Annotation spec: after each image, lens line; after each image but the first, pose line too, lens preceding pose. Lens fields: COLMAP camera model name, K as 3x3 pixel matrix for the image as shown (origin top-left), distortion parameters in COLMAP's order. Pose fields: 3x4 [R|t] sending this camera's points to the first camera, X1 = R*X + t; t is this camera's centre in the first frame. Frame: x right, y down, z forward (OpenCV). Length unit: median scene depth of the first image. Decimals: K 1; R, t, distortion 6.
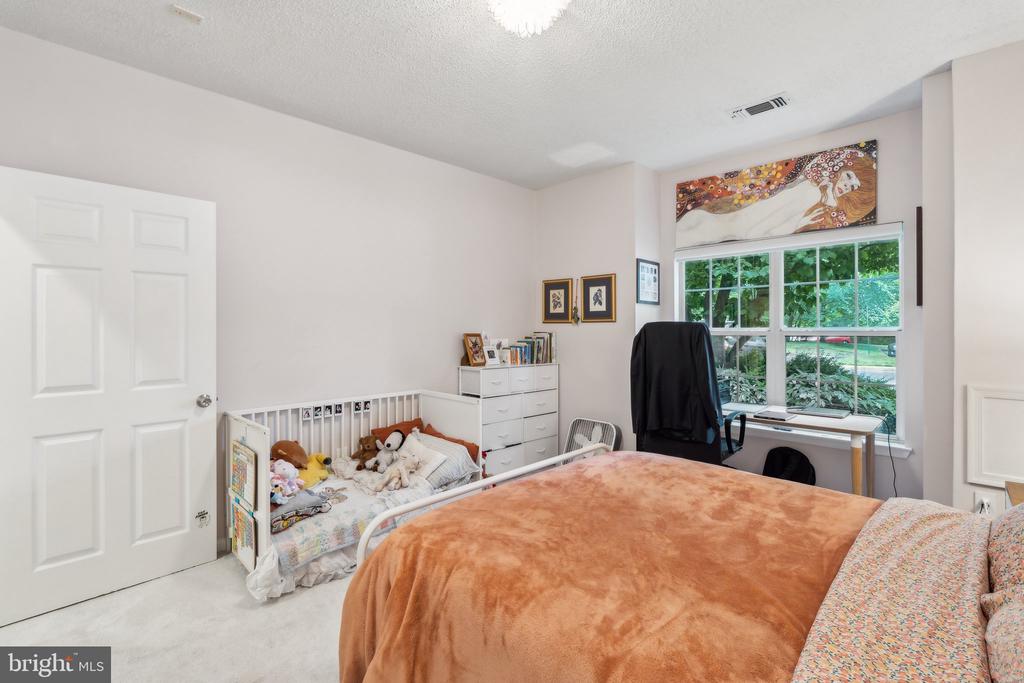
lens RADIAL K [[463.8, 0, 509.3], [0, 463.8, 332.8], [0, 0, 1]] dist [0.000869, 0.000176]
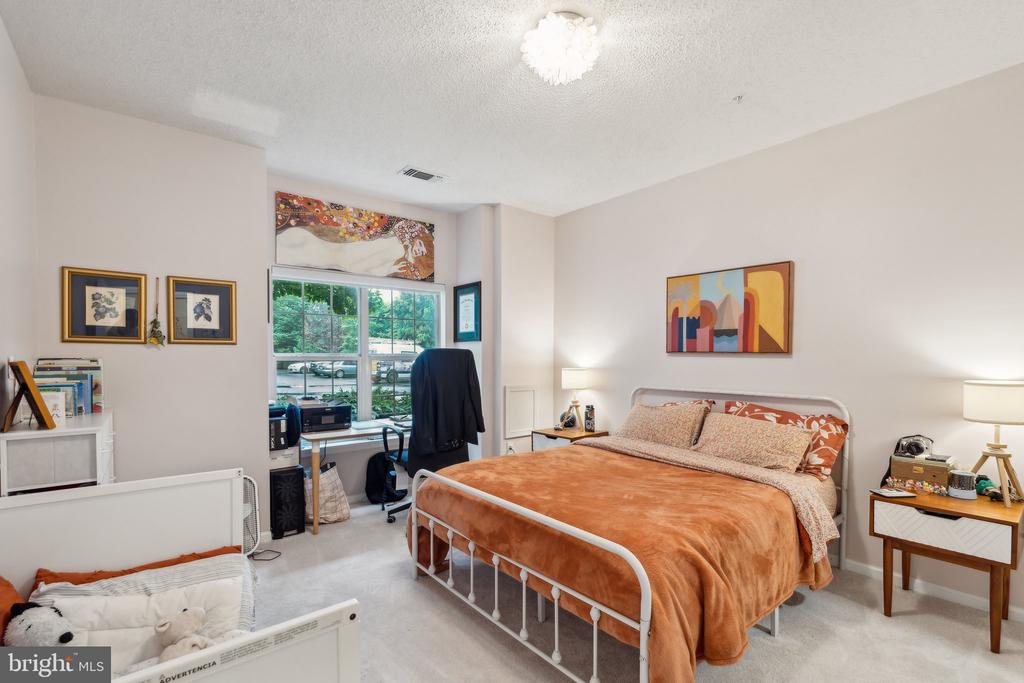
lens RADIAL K [[463.8, 0, 524.7], [0, 463.8, 368.9], [0, 0, 1]] dist [0.000869, 0.000176]
pose [[0.101182, -0.025756, 0.994535, -0.516488], [0.003000, 0.999668, 0.025584, -0.001222], [-0.994863, 0.000395, 0.101225, 0.465158]]
